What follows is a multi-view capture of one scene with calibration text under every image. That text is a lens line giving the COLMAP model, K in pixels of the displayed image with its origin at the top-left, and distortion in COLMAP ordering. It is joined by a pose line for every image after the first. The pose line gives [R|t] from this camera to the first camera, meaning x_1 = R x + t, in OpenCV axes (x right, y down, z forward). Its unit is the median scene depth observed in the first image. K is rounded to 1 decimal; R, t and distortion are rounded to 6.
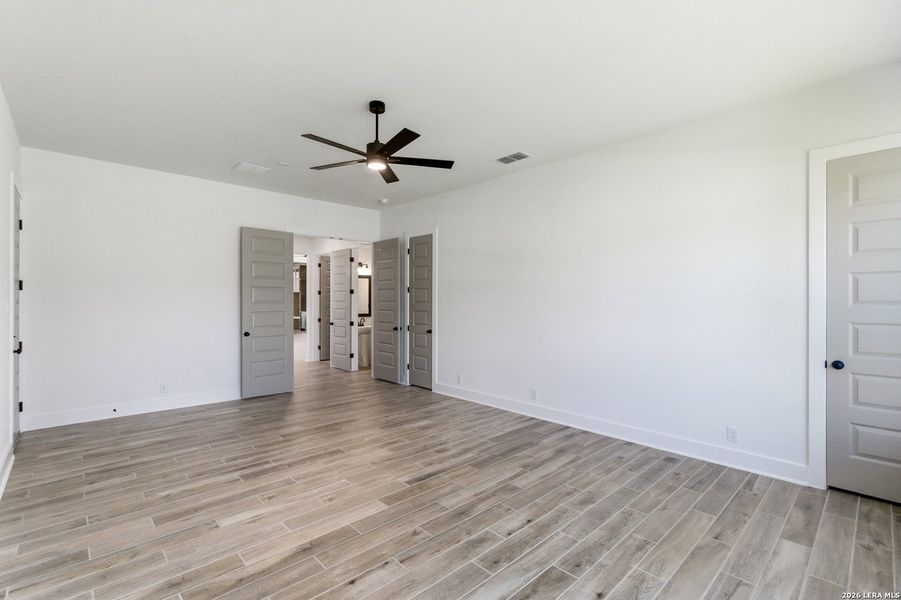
lens RADIAL K [[410.4, 0, 451.3], [0, 410.4, 303.3], [0, 0, 1]] dist [-0.001328, -0.000179]
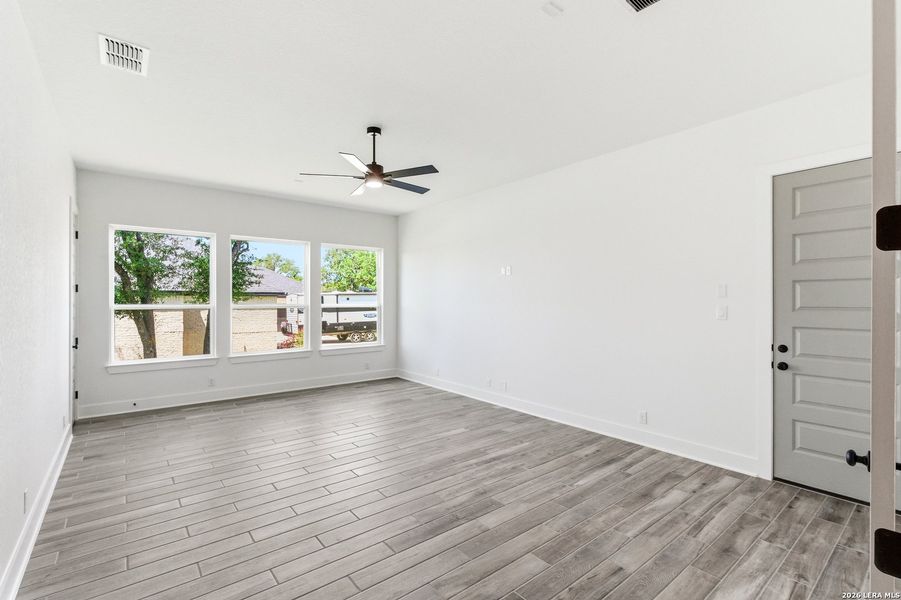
lens RADIAL K [[410.4, 0, 451.3], [0, 410.4, 303.3], [0, 0, 1]] dist [-0.001328, -0.000179]
pose [[-0.996783, -0.004999, 0.079989, -0.471497], [-0.004471, 0.999967, 0.006773, -0.019670], [-0.080020, 0.006393, -0.996773, 2.058398]]
